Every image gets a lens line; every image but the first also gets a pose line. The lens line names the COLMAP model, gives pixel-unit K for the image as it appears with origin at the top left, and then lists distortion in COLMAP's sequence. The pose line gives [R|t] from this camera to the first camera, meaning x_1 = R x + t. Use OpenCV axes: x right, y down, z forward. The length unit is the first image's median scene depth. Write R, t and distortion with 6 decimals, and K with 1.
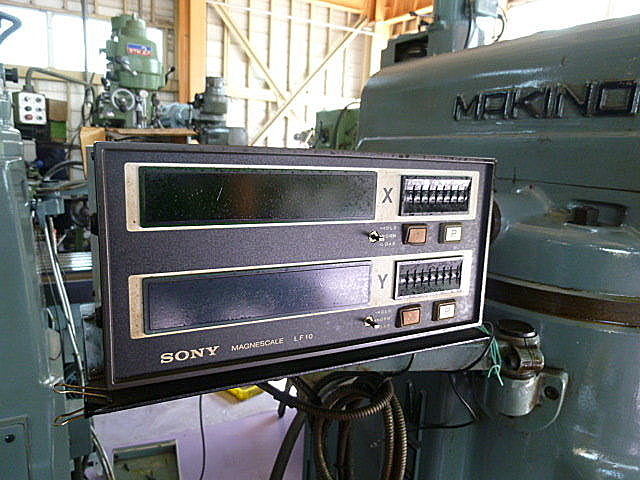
lens RADIAL K [[483.0, 0, 322.2], [0, 483.0, 243.1], [0, 0, 1]] dist [-0.030625, 0.005439]
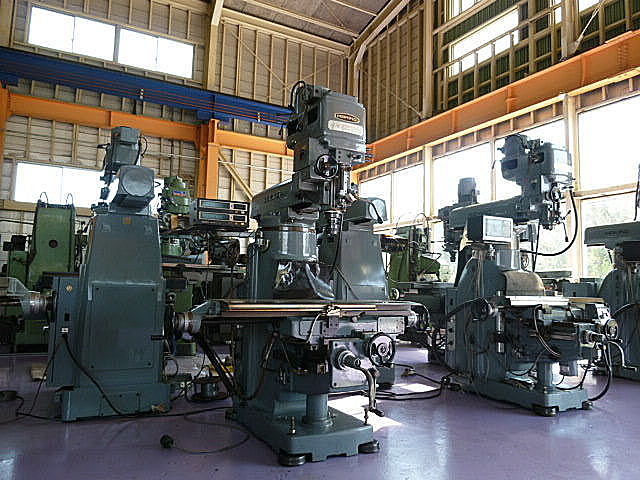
lens RADIAL K [[483.0, 0, 322.2], [0, 483.0, 243.1], [0, 0, 1]] dist [-0.030625, 0.005439]
pose [[0.999498, -0.027265, -0.016165, 0.071490], [0.021745, 0.960877, -0.276120, 0.110880], [0.023061, 0.275630, 0.960987, -0.262168]]
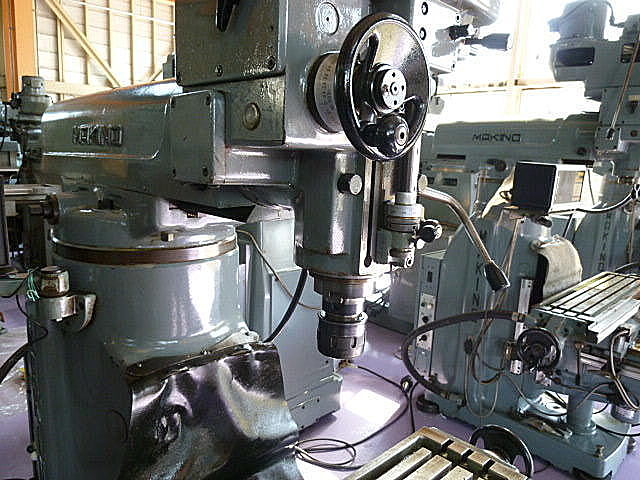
lens RADIAL K [[483.0, 0, 322.2], [0, 483.0, 243.1], [0, 0, 1]] dist [-0.030625, 0.005439]
pose [[0.967699, -0.051862, 0.246716, 0.051676], [0.049997, 0.998654, 0.013824, 0.005839], [-0.247101, -0.001042, 0.968989, -0.051000]]
